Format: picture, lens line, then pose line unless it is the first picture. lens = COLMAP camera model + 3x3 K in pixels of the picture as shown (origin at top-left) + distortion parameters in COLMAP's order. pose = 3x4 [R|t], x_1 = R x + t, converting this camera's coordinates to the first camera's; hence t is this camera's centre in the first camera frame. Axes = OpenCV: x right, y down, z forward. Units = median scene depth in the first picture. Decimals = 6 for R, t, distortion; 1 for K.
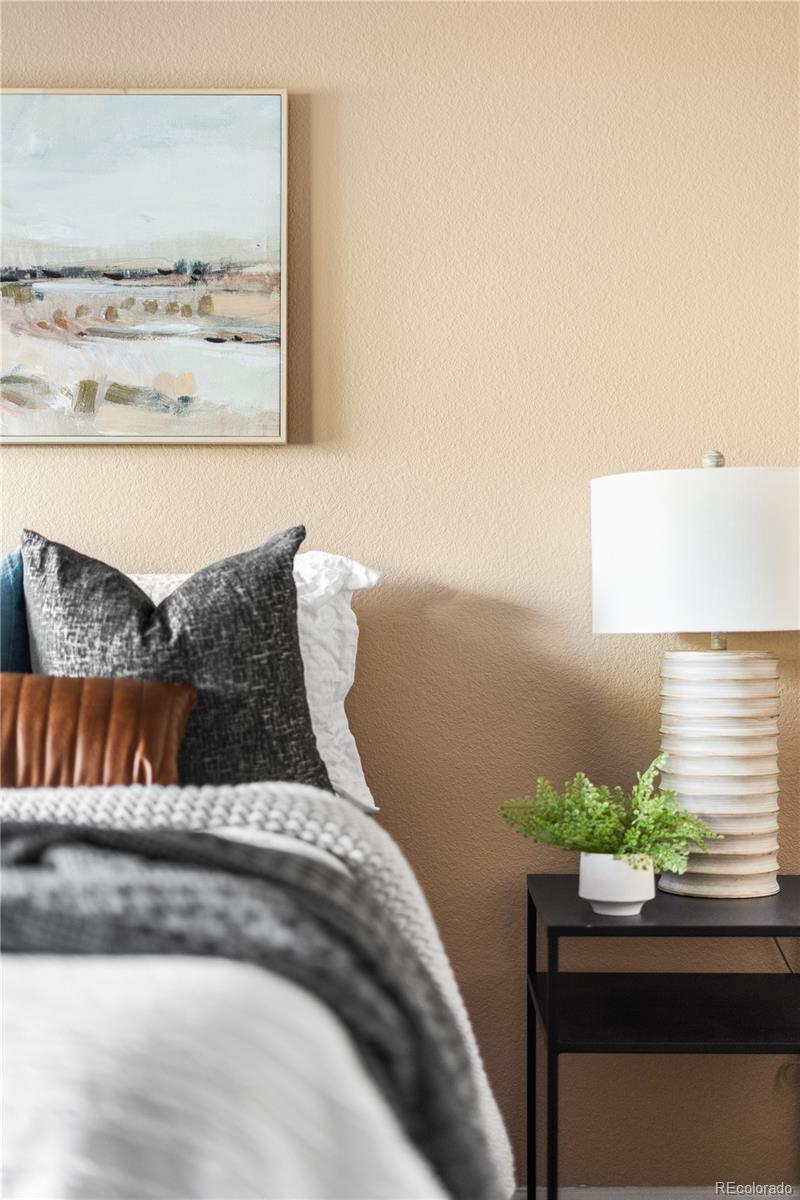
lens RADIAL K [[1802.8, 0, 367.5], [0, 1802.8, 597.4], [0, 0, 1]] dist [0.009183, 0.022359]
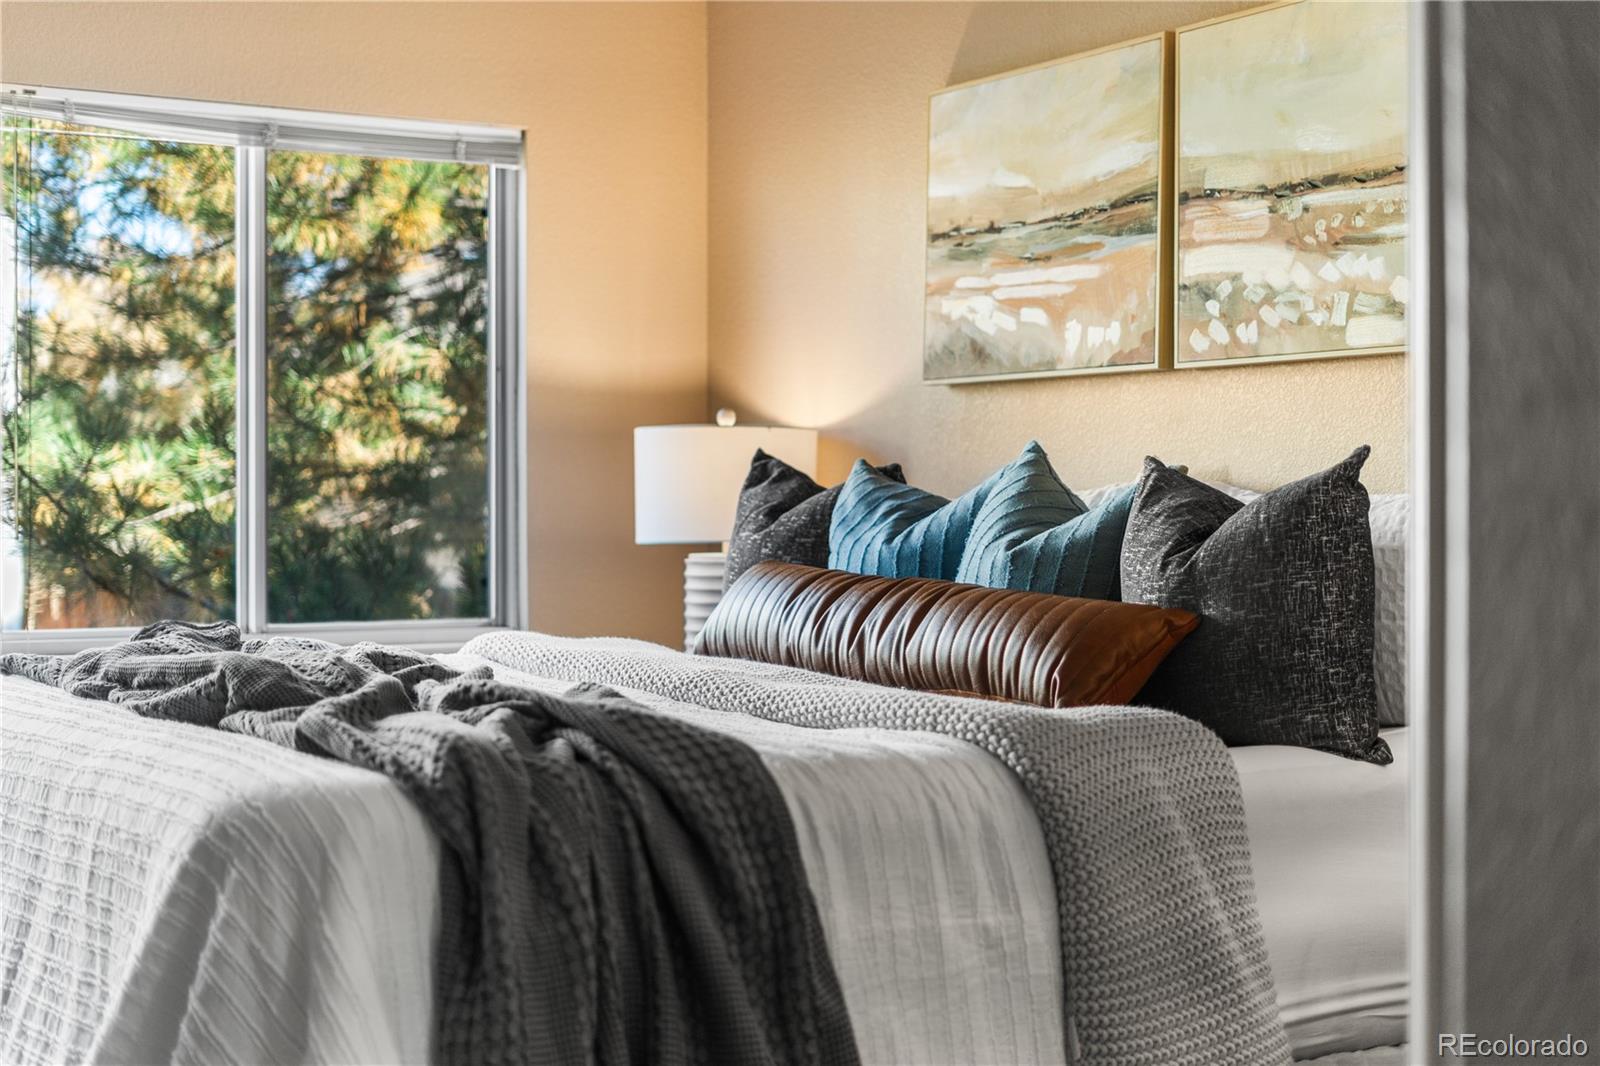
lens RADIAL K [[2359.4, 0, 799.6], [0, 2359.4, 501.7], [0, 0, 1]] dist [-0.024442, 0.012757]
pose [[0.518473, -0.000290, -0.855094, 0.794148], [0.008695, 0.999950, 0.004934, -0.018128], [0.855050, -0.009993, 0.518449, 0.109604]]
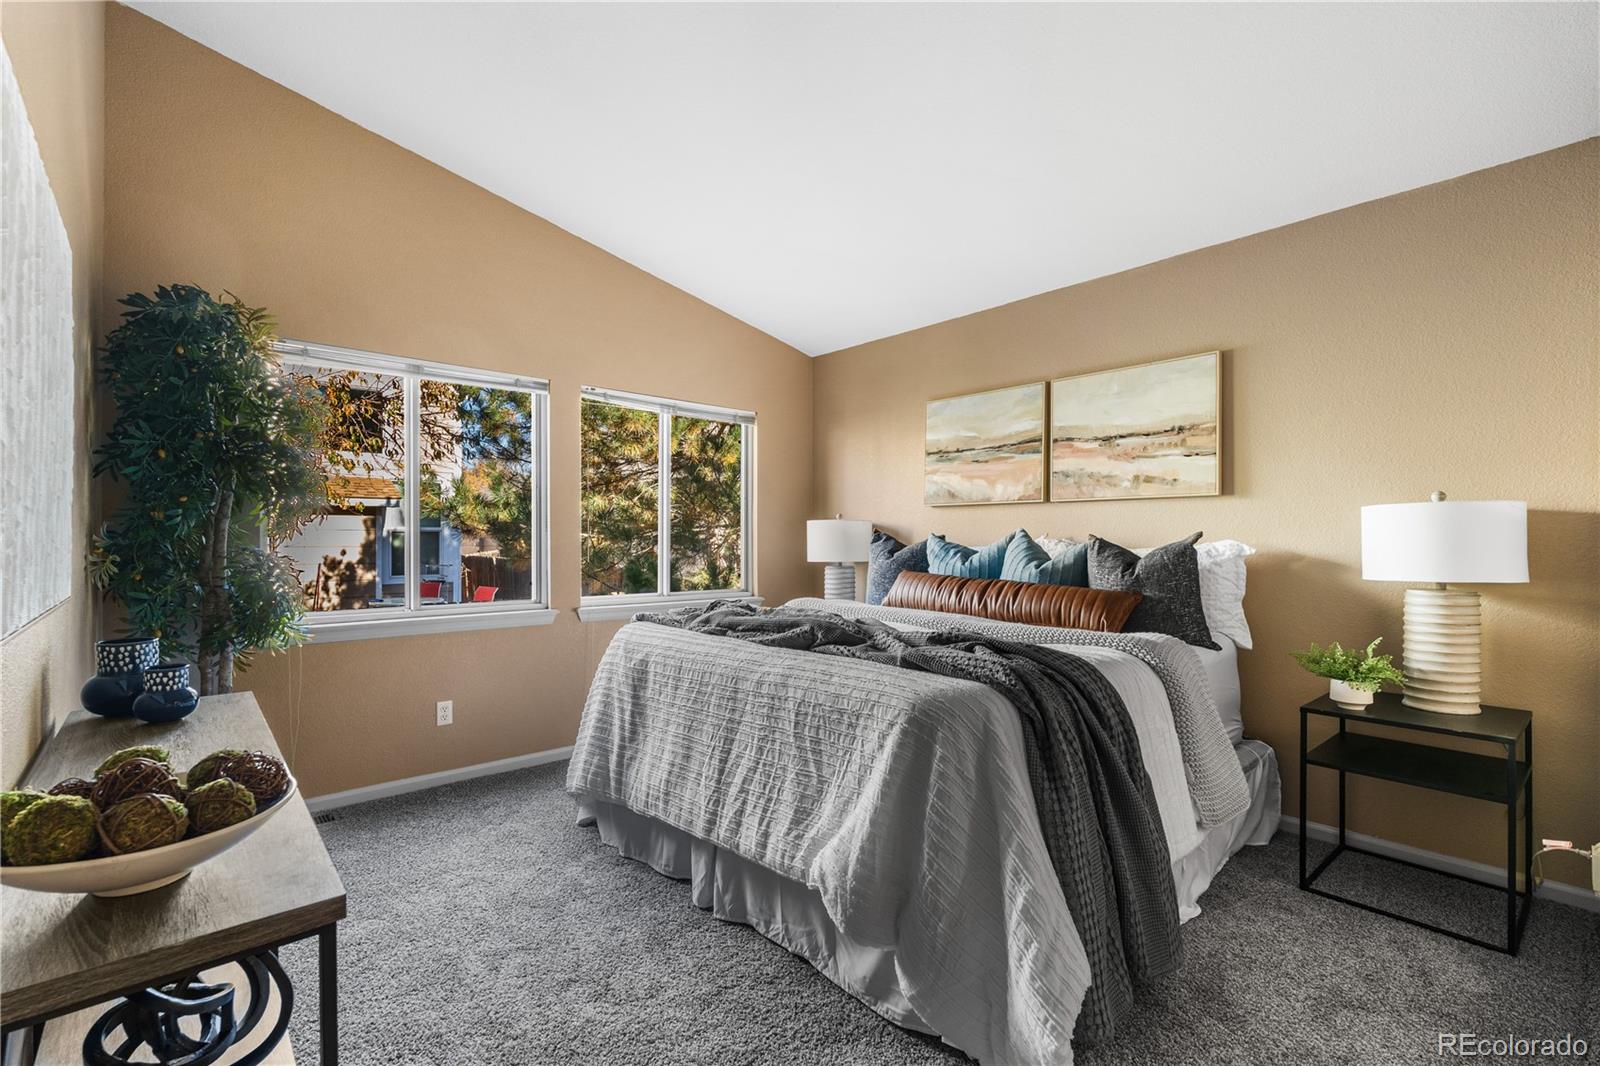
lens RADIAL K [[704.0, 0, 797.2], [0, 704.0, 532.6], [0, 0, 1]] dist [-0.002258, -0.000498]
pose [[0.663734, -0.005081, -0.747951, 0.301224], [0.005405, 0.999983, -0.001997, -0.036956], [0.747949, -0.002717, 0.663751, -0.068588]]
